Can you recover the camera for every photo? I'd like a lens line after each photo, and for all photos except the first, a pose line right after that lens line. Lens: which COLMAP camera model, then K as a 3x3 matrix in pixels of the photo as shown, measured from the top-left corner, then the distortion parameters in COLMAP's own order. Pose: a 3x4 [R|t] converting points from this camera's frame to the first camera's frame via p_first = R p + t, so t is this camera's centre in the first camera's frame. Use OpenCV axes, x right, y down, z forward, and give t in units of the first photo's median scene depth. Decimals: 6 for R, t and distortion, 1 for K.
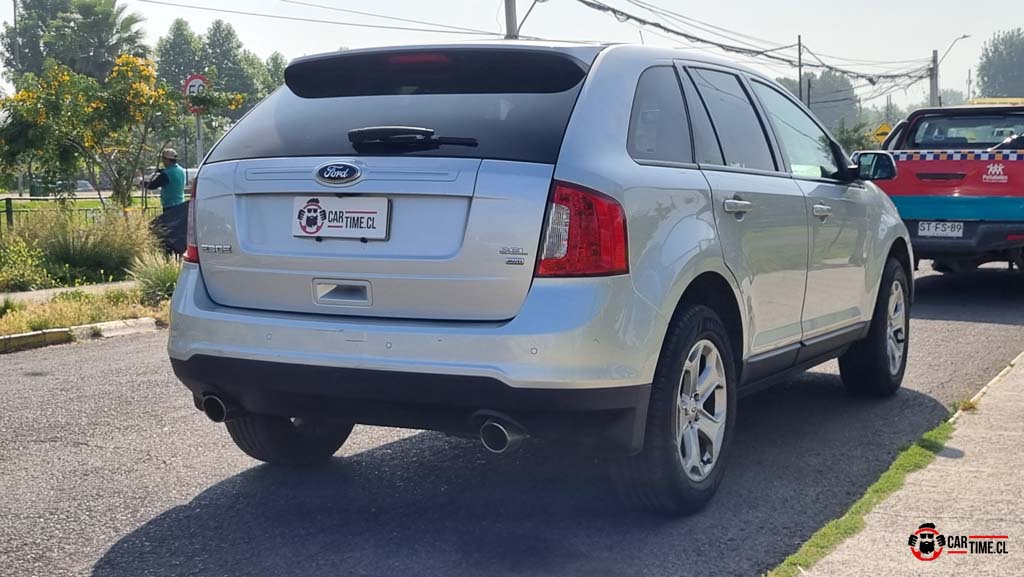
lens RADIAL K [[1432.9, 0, 519.1], [0, 1432.9, 289.6], [0, 0, 1]] dist [0.022000, 0.071565]
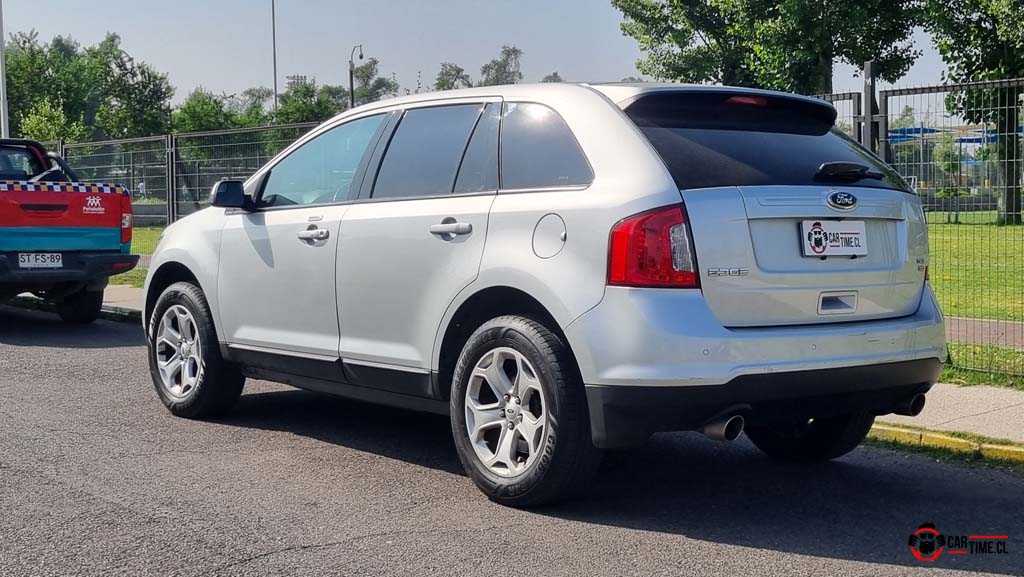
lens RADIAL K [[1432.9, 0, 519.1], [0, 1432.9, 289.6], [0, 0, 1]] dist [0.022000, 0.071565]
pose [[0.389890, -0.044890, 0.919767, -1.271378], [0.067692, 0.997506, 0.019990, -0.048711], [-0.918370, 0.054467, 0.391957, 0.771366]]
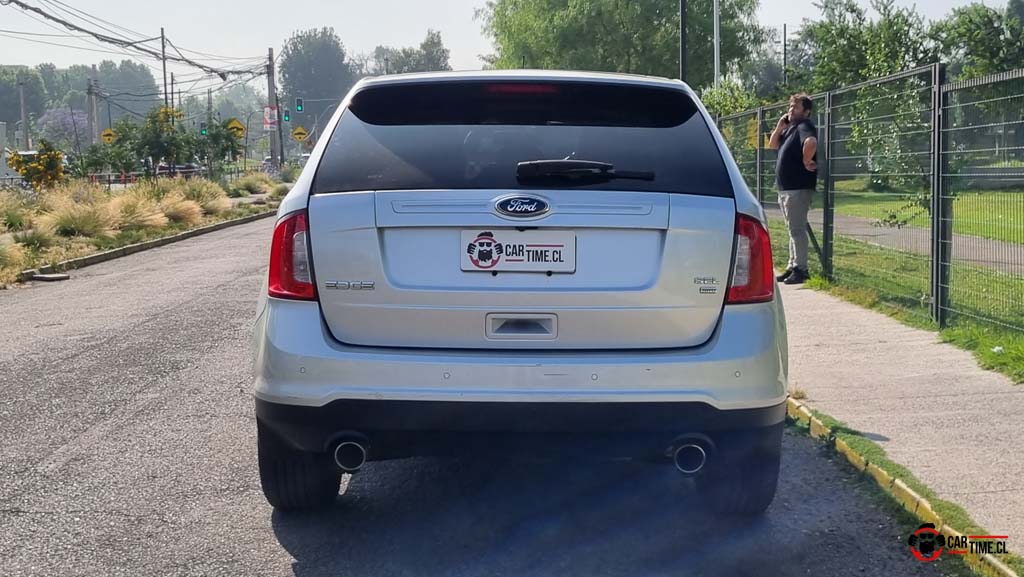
lens RADIAL K [[1432.9, 0, 519.1], [0, 1432.9, 289.6], [0, 0, 1]] dist [0.022000, 0.071565]
pose [[0.882374, -0.034468, 0.469284, -0.581330], [0.031380, 0.999404, 0.014402, -0.037394], [-0.469501, 0.002018, 0.882930, 0.124199]]
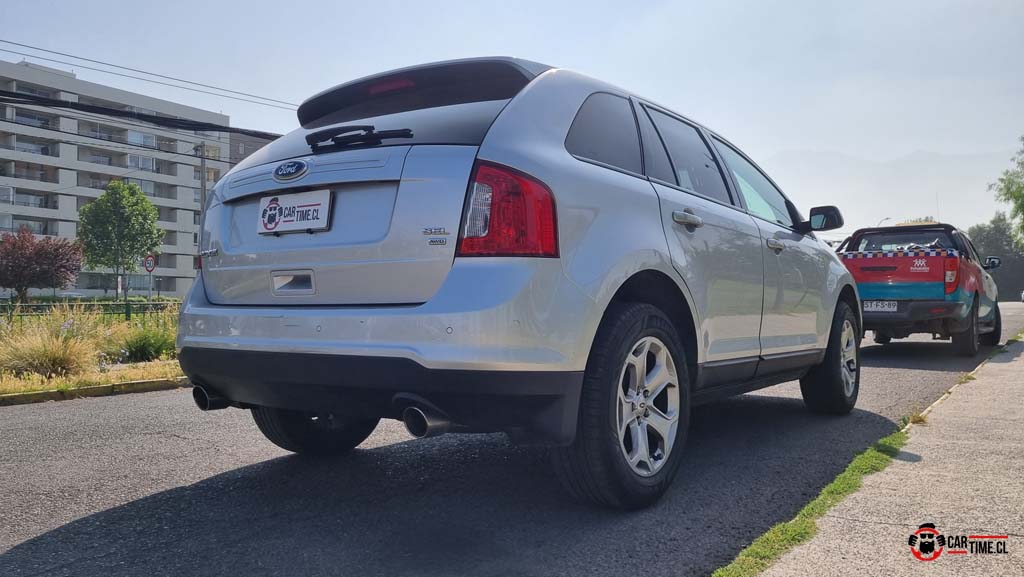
lens RADIAL K [[796.6, 0, 508.1], [0, 796.6, 278.6], [0, 0, 1]] dist [0.014860, 0.002145]
pose [[0.989384, -0.006700, -0.145172, 0.116986], [-0.010157, 0.993306, -0.115064, 0.064054], [0.144971, 0.115316, 0.982693, 0.439768]]
